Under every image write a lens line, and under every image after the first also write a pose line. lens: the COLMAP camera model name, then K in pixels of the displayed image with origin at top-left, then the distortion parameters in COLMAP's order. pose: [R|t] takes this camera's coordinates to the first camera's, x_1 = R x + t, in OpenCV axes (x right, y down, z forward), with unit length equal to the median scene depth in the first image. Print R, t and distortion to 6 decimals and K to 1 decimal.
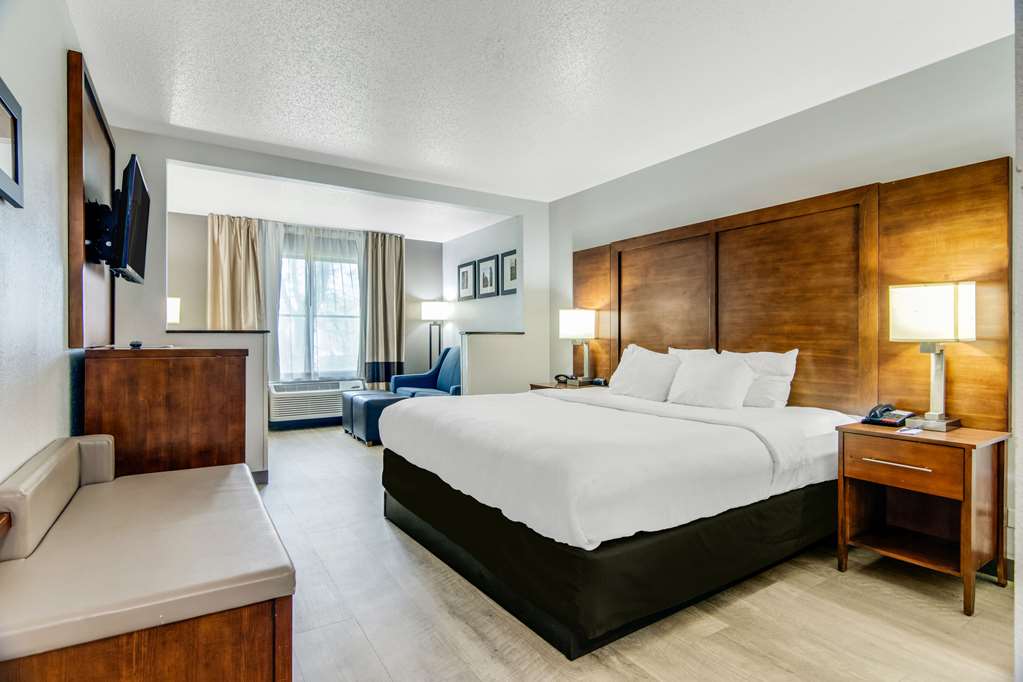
lens RADIAL K [[520.8, 0, 511.5], [0, 520.8, 341.0], [0, 0, 1]] dist [0.022371, -0.000057]
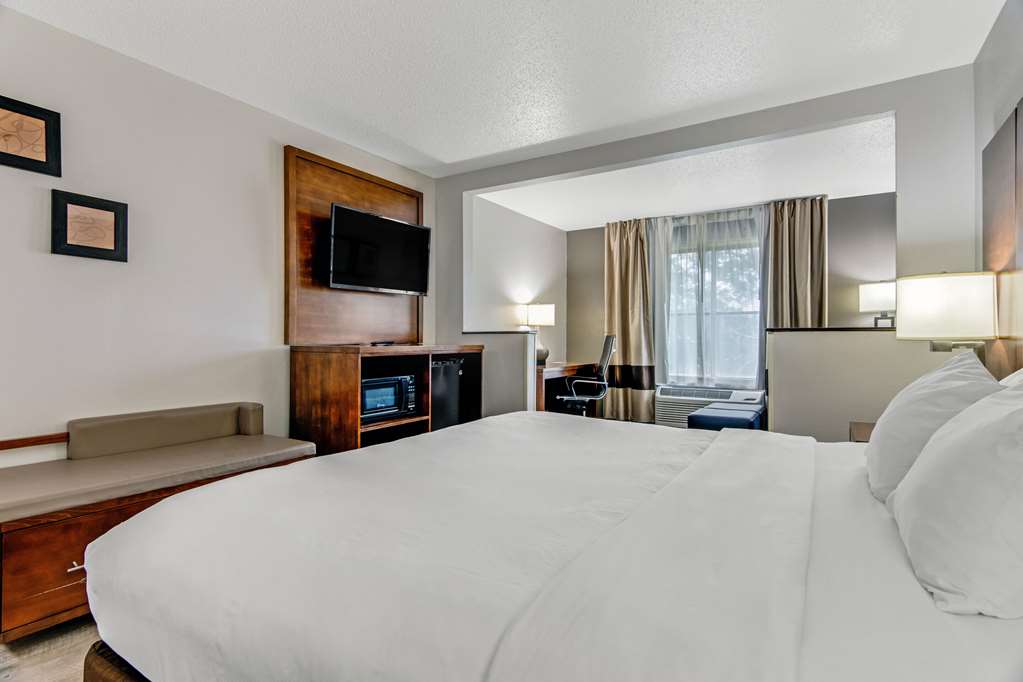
lens RADIAL K [[520.8, 0, 511.5], [0, 520.8, 341.0], [0, 0, 1]] dist [0.022371, -0.000057]
pose [[0.444195, 0.002182, -0.895928, 0.267738], [-0.005066, 0.999987, -0.000076, 0.000309], [0.895916, 0.004572, 0.444200, 0.313516]]
